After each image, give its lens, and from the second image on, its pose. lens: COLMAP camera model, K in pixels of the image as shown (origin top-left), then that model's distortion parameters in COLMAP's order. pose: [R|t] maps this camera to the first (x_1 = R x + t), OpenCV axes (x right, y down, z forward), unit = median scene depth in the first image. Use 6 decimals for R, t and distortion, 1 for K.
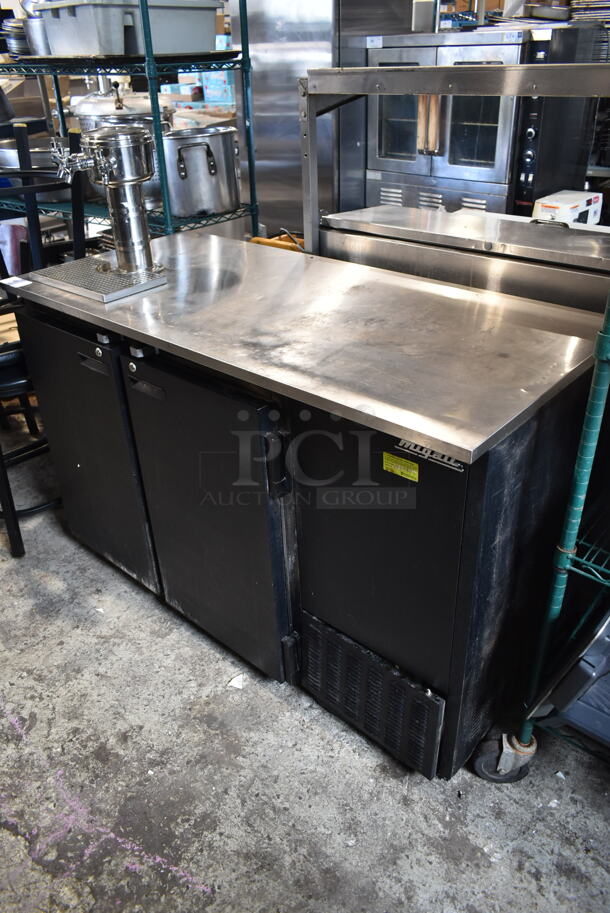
lens RADIAL K [[690.8, 0, 303.5], [0, 690.8, 448.1], [0, 0, 1]] dist [-0.019034, 0.006448]
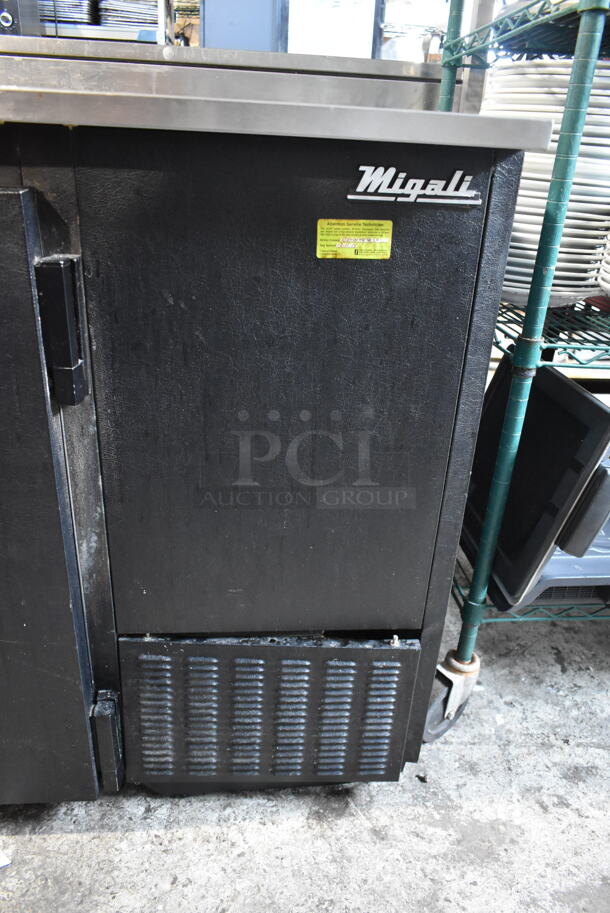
lens RADIAL K [[690.8, 0, 302.3], [0, 690.8, 458.5], [0, 0, 1]] dist [-0.019034, 0.006448]
pose [[0.682307, -0.246637, 0.688206, -0.260658], [0.301190, 0.952604, 0.042783, 0.130349], [-0.666139, 0.178089, 0.724253, 0.526081]]
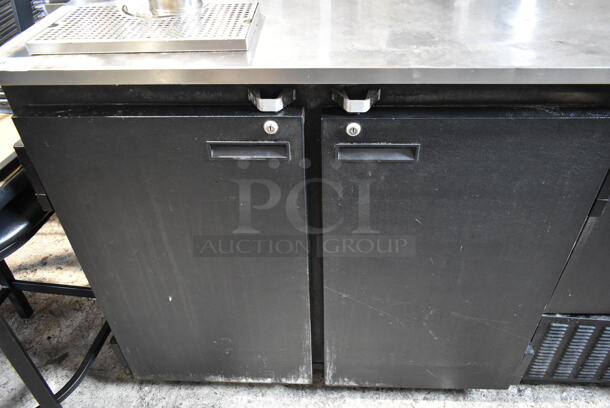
lens RADIAL K [[461.6, 0, 309.9], [0, 461.6, 207.6], [0, 0, 1]] dist [-0.019034, 0.006448]
pose [[0.765416, -0.380050, 0.519327, -0.586923], [0.312456, 0.924960, 0.216381, -0.169239], [-0.562592, -0.003354, 0.826728, 0.695183]]
